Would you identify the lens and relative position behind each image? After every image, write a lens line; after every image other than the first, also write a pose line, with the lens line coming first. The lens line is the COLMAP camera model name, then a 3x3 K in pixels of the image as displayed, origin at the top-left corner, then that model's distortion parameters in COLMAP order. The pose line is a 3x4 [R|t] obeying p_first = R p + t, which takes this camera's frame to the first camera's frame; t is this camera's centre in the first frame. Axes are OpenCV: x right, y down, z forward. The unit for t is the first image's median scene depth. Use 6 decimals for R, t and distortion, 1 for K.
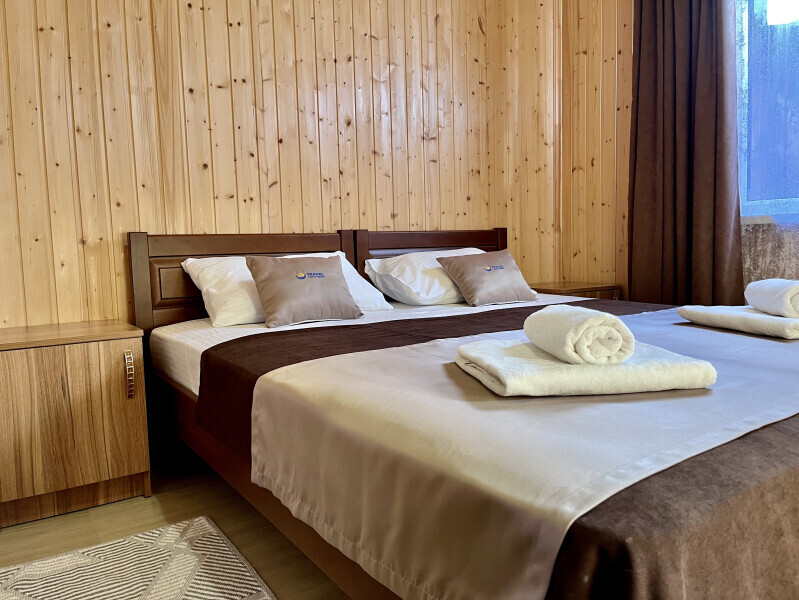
lens RADIAL K [[627.0, 0, 403.8], [0, 627.0, 296.2], [0, 0, 1]] dist [0.065549, -0.080511]
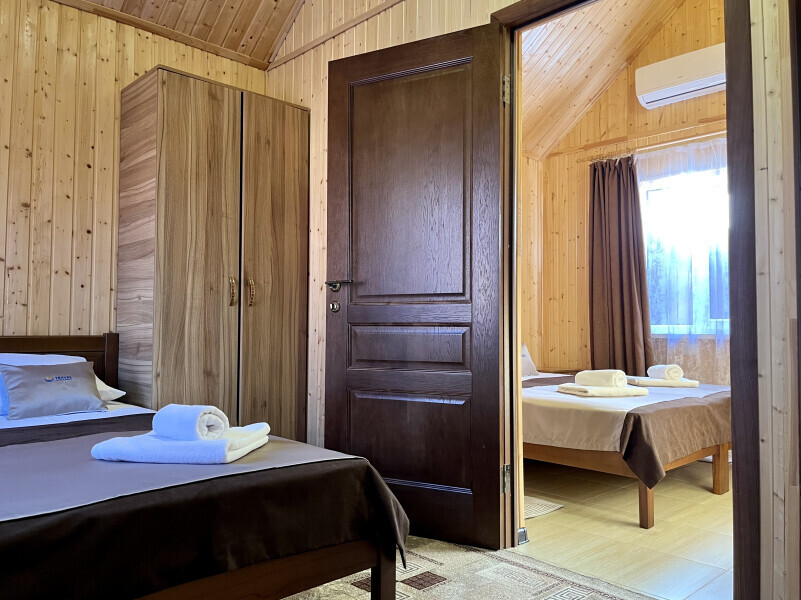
lens RADIAL K [[628.6, 0, 404.8], [0, 628.6, 296.2], [0, 0, 1]] dist [0.065549, -0.080511]
pose [[0.989422, 0.040325, 0.139347, -0.350465], [-0.019777, 0.989116, -0.145804, 0.042646], [-0.143710, 0.141506, 0.979451, -0.588328]]
